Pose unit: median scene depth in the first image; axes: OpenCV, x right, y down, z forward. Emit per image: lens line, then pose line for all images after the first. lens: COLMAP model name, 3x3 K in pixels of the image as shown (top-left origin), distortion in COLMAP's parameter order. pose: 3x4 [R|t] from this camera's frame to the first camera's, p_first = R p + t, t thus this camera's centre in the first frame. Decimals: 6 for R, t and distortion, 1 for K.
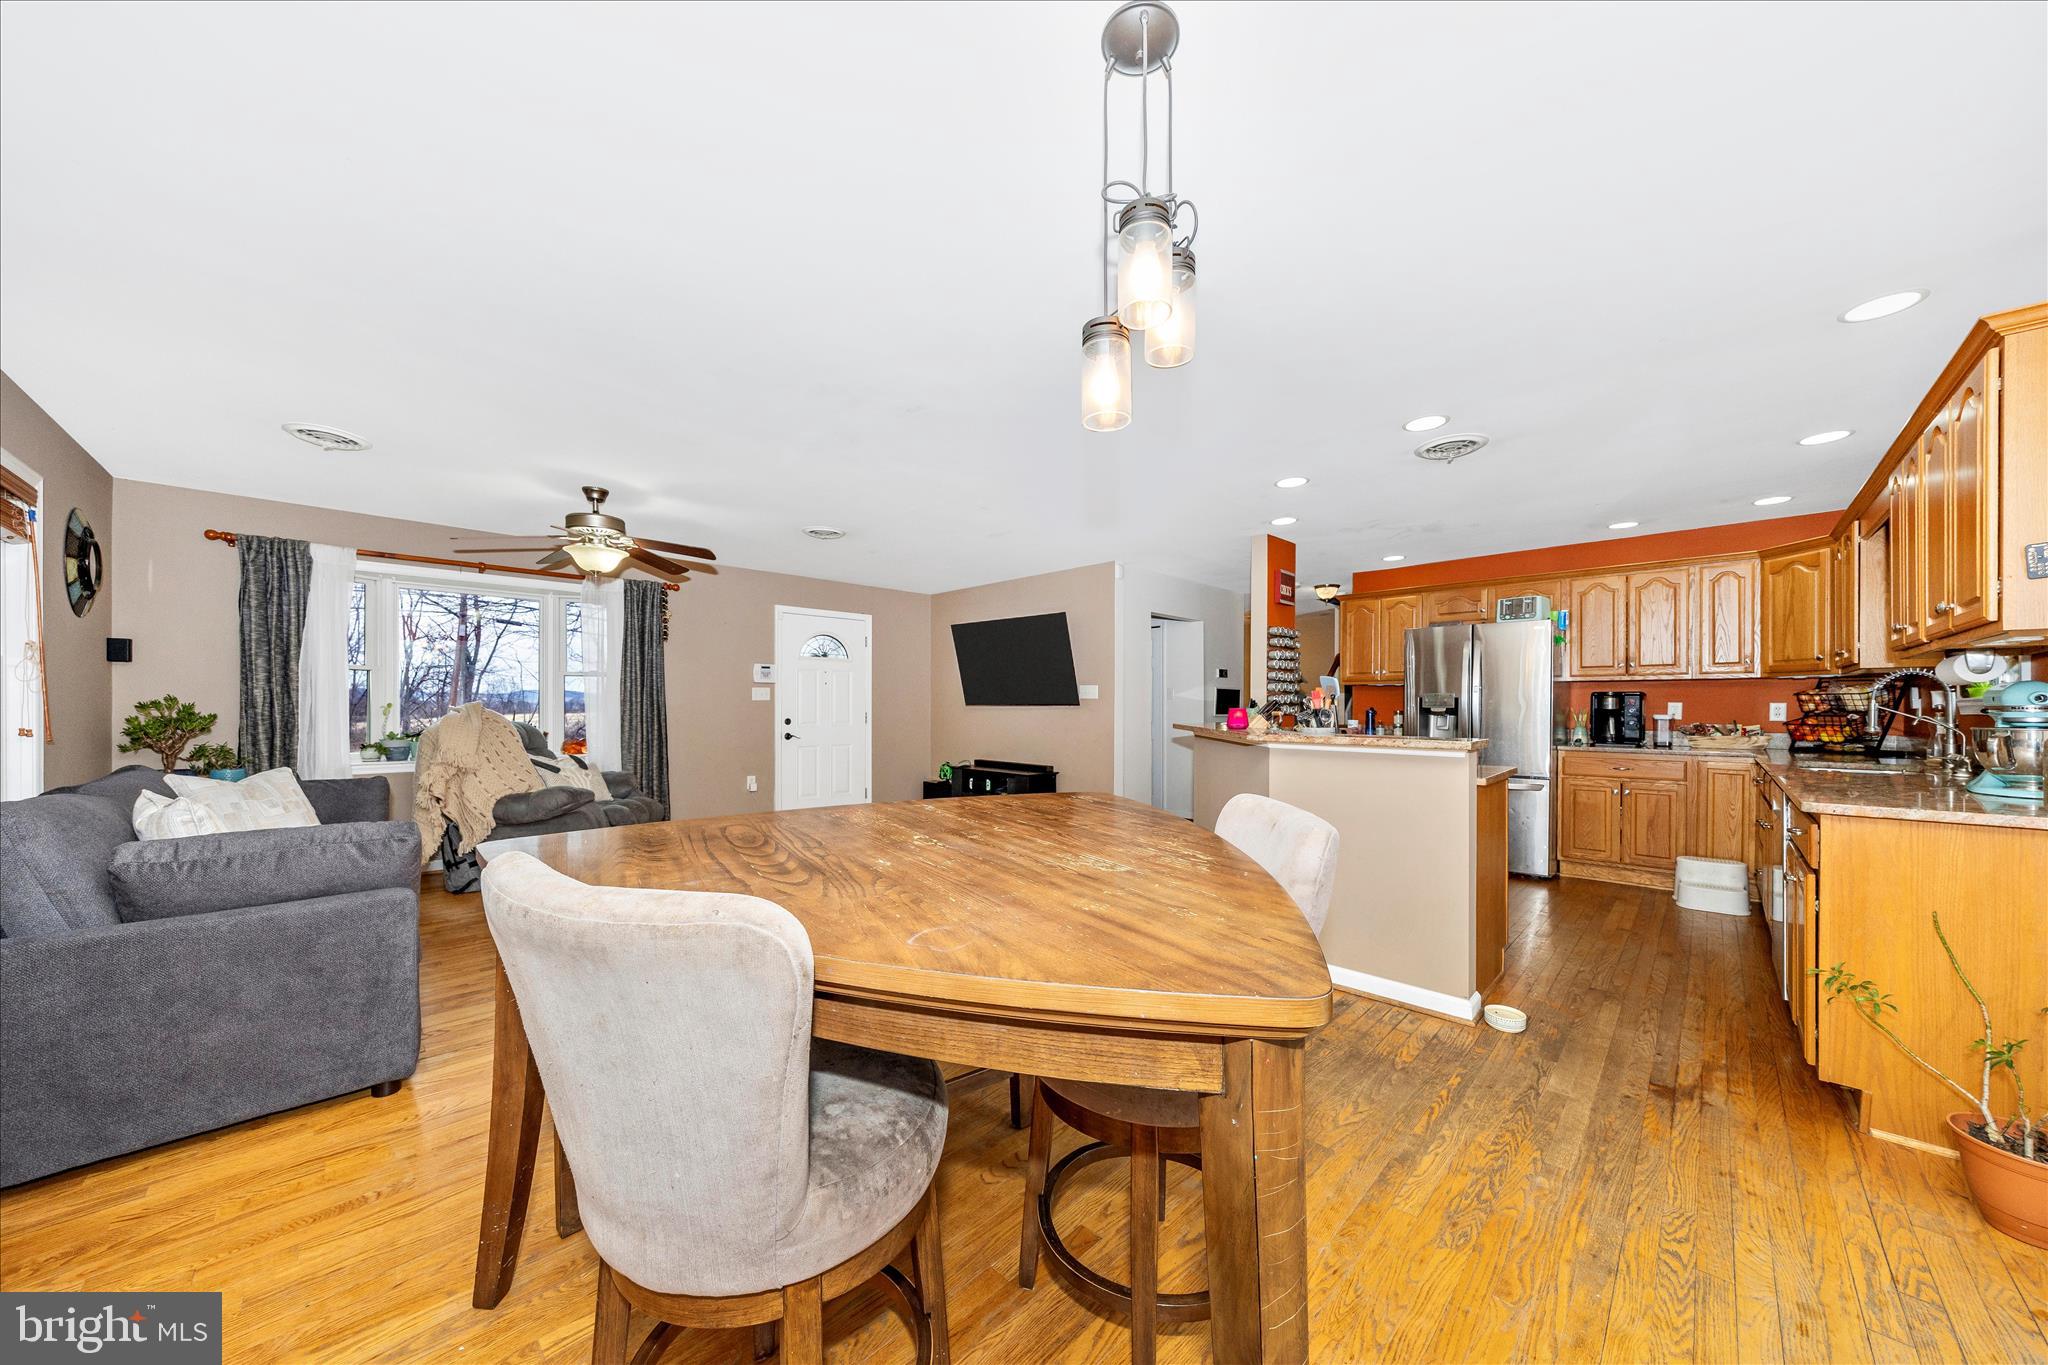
lens RADIAL K [[679.9, 0, 1033.6], [0, 679.9, 707.5], [0, 0, 1]] dist [-0.008809, 0.001320]
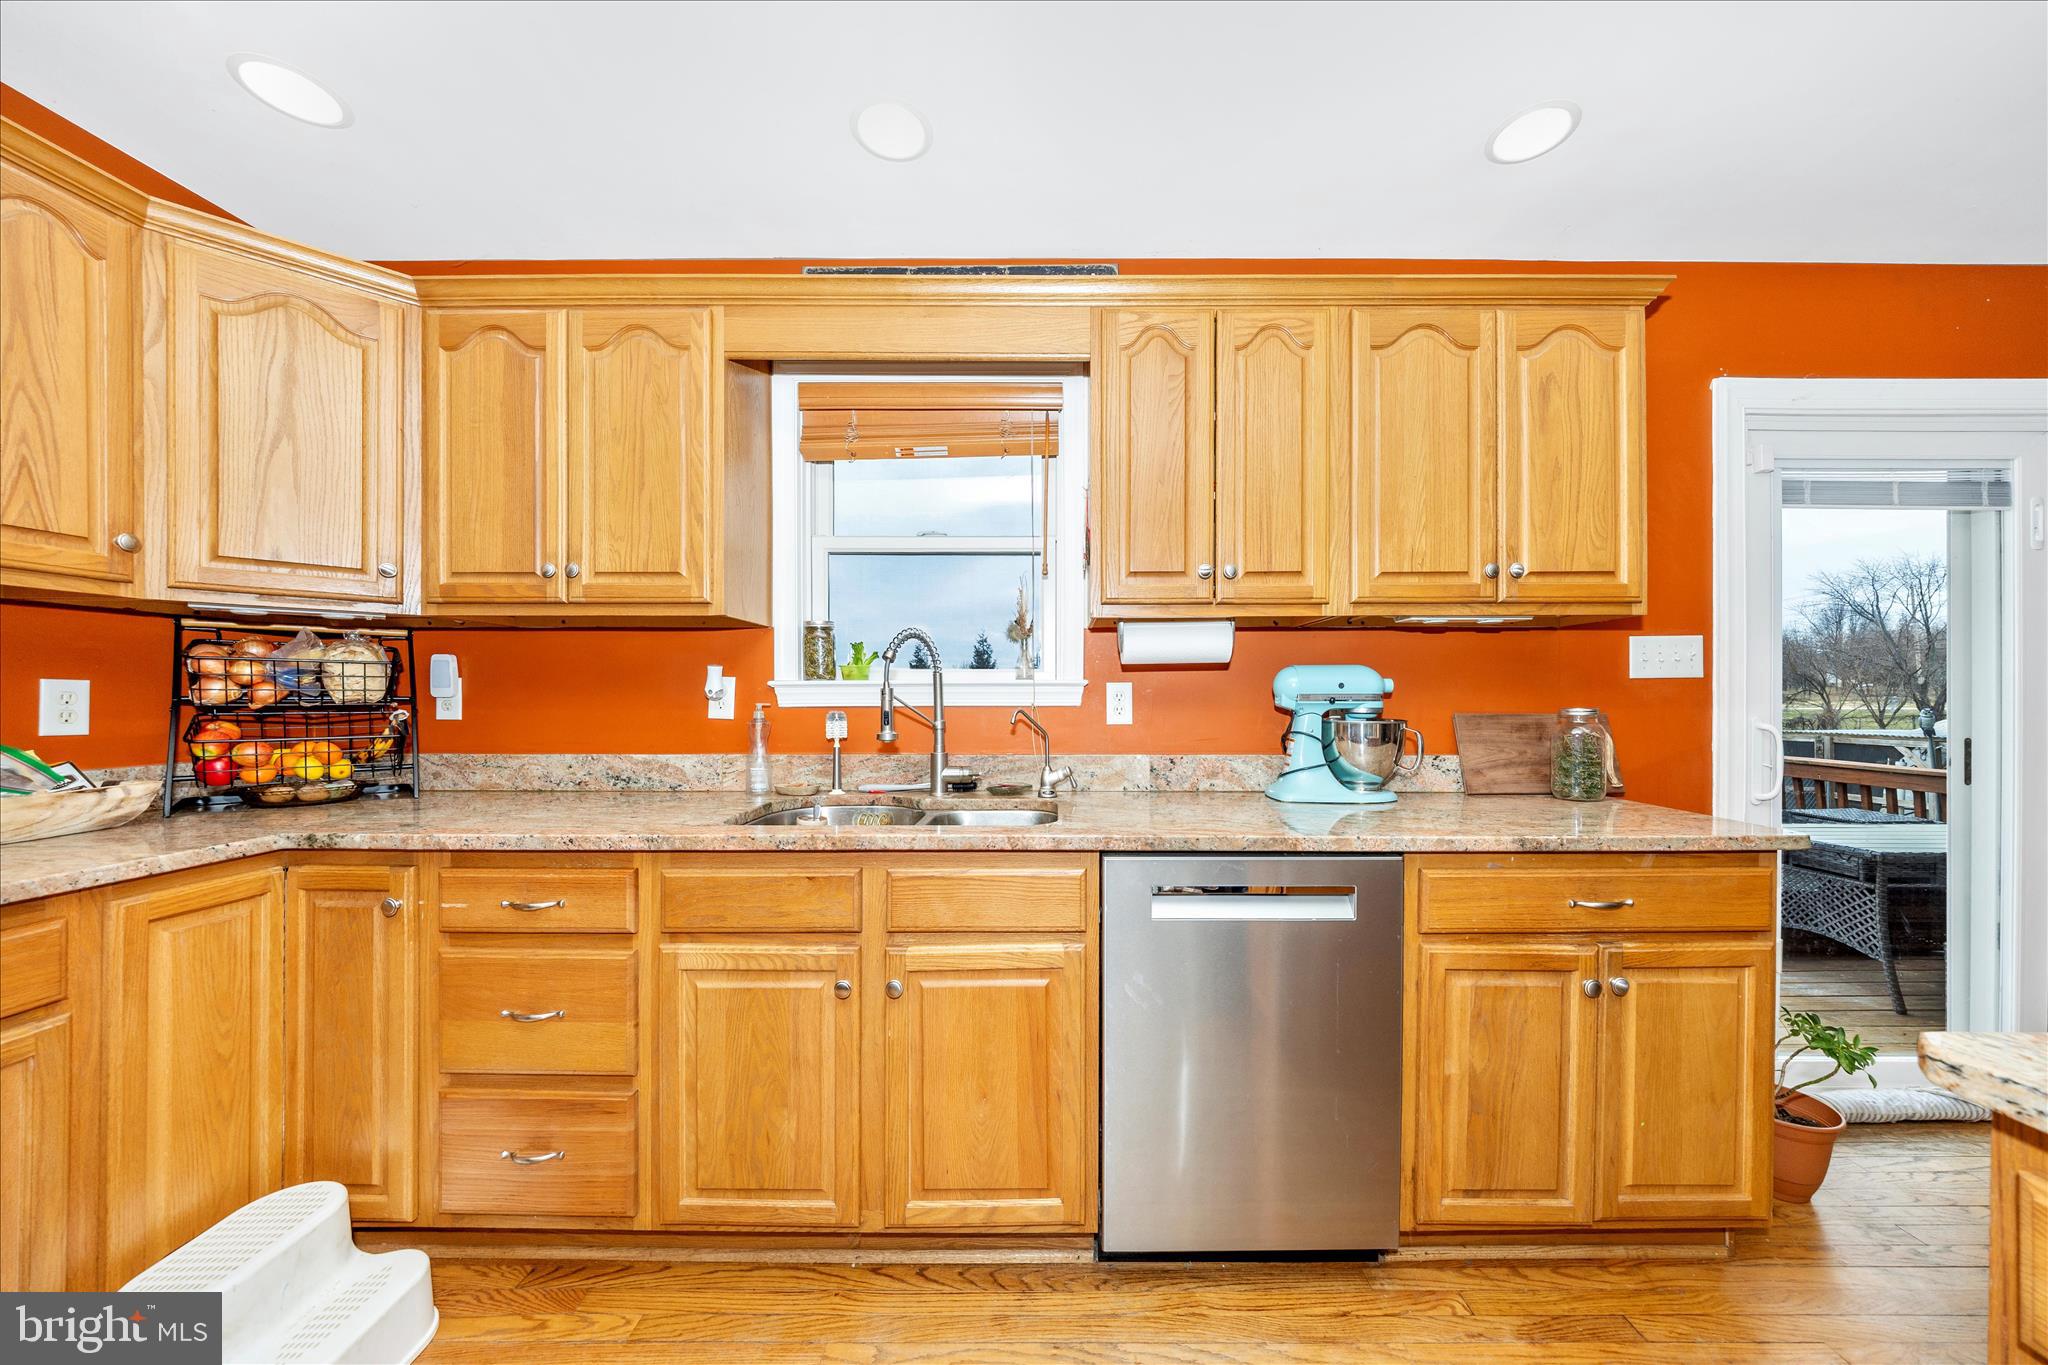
lens RADIAL K [[679.9, 0, 1027.8], [0, 679.9, 689.7], [0, 0, 1]] dist [-0.008809, 0.001320]
pose [[-0.702851, 0.005115, 0.711318, 0.510742], [0.000022, 0.999974, -0.007170, 0.000063], [-0.711337, -0.005024, -0.702833, 0.834520]]
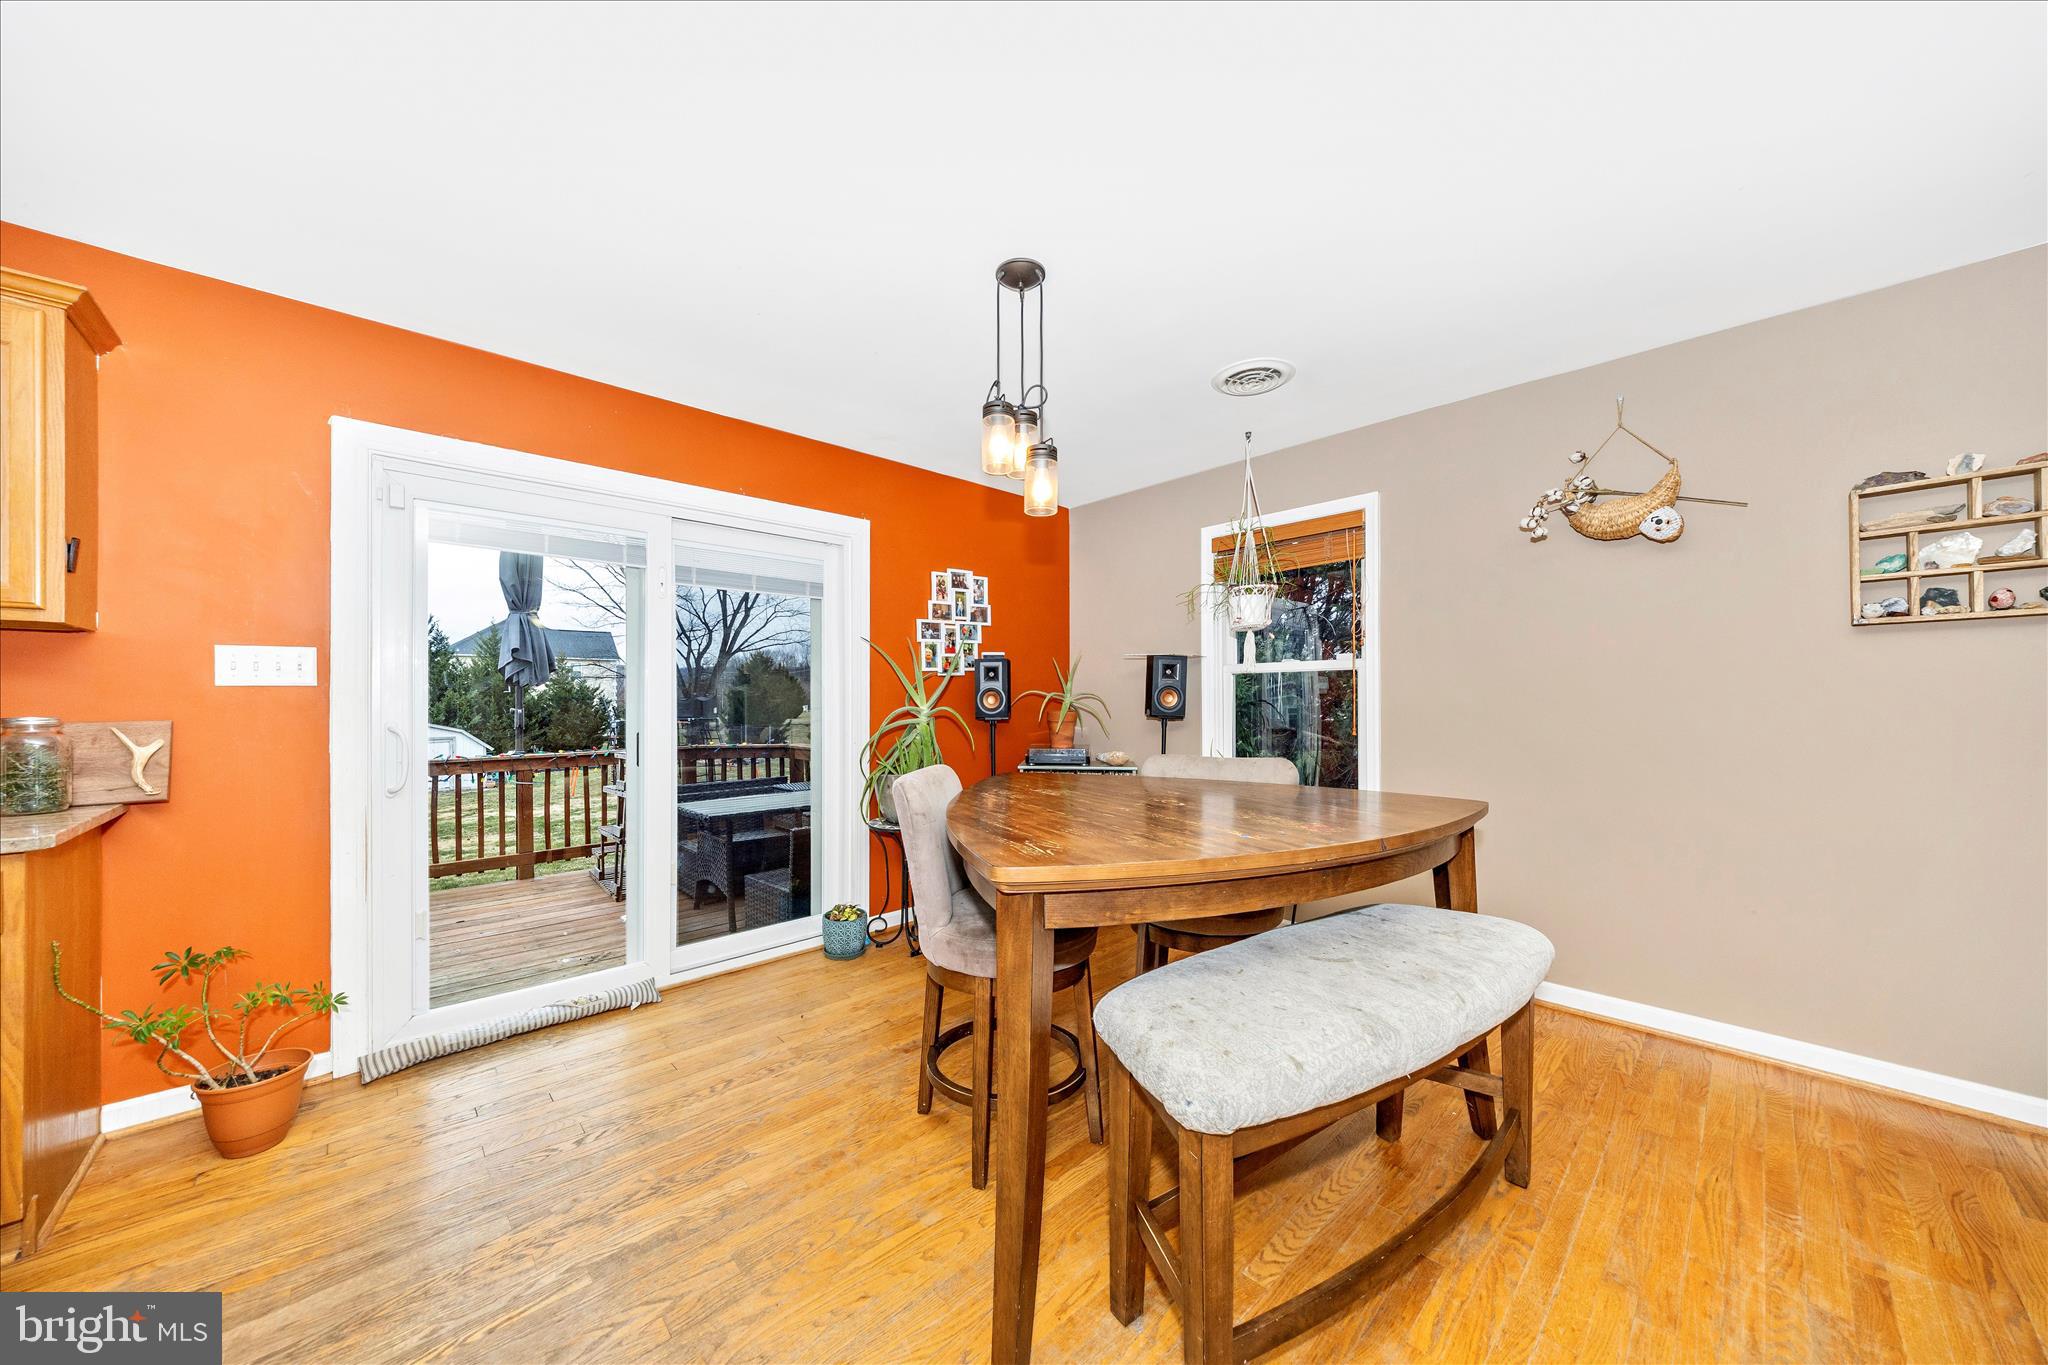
lens RADIAL K [[679.9, 0, 1011.4], [0, 679.9, 688.4], [0, 0, 1]] dist [-0.008809, 0.001320]
pose [[-0.999322, 0.001744, 0.036767, 0.030885], [0.001319, 0.999932, -0.011596, -0.002675], [-0.036785, -0.011540, -0.999257, 0.683198]]
